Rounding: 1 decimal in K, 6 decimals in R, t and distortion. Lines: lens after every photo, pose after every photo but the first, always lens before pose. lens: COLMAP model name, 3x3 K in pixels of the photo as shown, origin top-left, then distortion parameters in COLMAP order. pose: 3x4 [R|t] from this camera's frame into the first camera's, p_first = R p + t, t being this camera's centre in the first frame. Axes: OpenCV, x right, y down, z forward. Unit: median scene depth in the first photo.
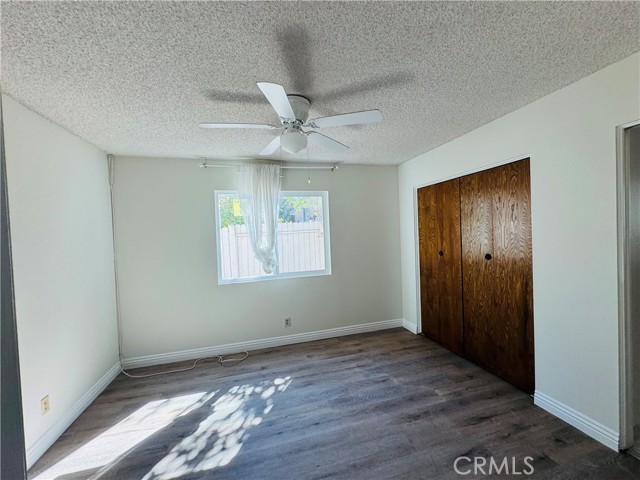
lens RADIAL K [[258.0, 0, 321.7], [0, 258.0, 239.2], [0, 0, 1]] dist [-0.005739, 0.001493]
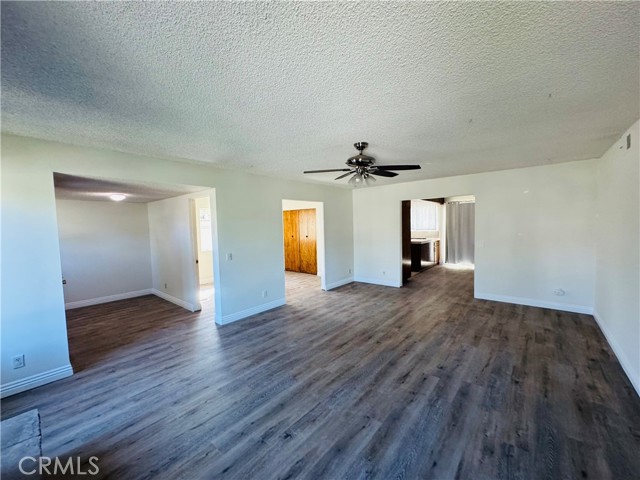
lens RADIAL K [[258.0, 0, 320.5], [0, 258.0, 238.1], [0, 0, 1]] dist [-0.005739, 0.001493]
pose [[0.836015, -0.007459, 0.548656, -0.839512], [0.004443, 0.999967, 0.006825, 0.059373], [-0.548689, -0.003268, 0.836020, -1.541559]]
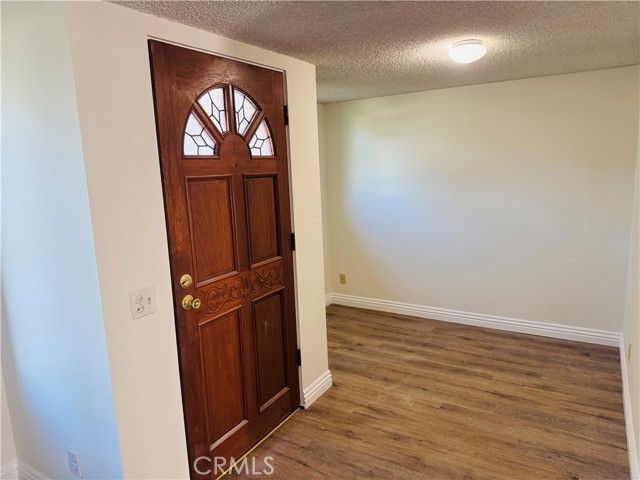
lens RADIAL K [[449.5, 0, 316.1], [0, 449.5, 240.9], [0, 0, 1]] dist [0.060720, -0.069230]
pose [[0.663021, 0.133507, -0.736600, -0.512420], [-0.003380, 0.984492, 0.175395, 0.023092], [0.748593, -0.113801, 0.653190, -0.411095]]
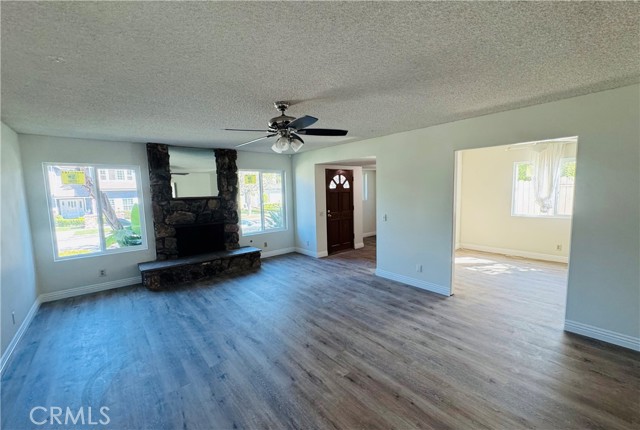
lens RADIAL K [[265.8, 0, 327.9], [0, 265.8, 214.2], [0, 0, 1]] dist [-0.002718, -0.000336]
pose [[0.410054, 0.117918, -0.904407, 0.831202], [-0.018872, 0.992492, 0.120846, -0.036053], [0.911866, -0.032485, 0.409200, -1.018927]]
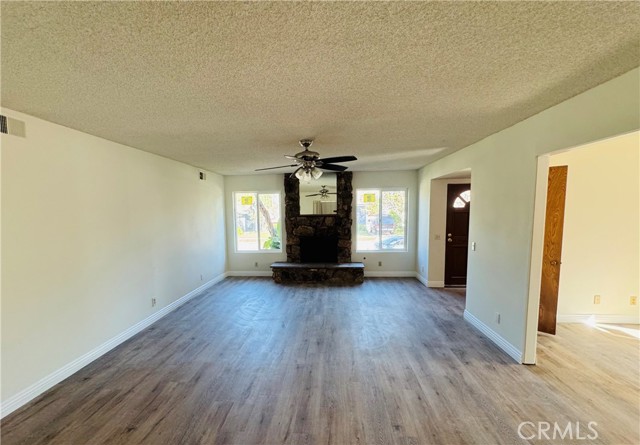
lens RADIAL K [[300.8, 0, 301.1], [0, 300.8, 238.0], [0, 0, 1]] dist [-0.000856, 0.001586]
pose [[-0.386253, 0.134323, -0.912560, 1.129402], [0.009409, 0.989862, 0.141719, -0.076084], [0.922345, 0.046153, -0.383601, -0.262912]]
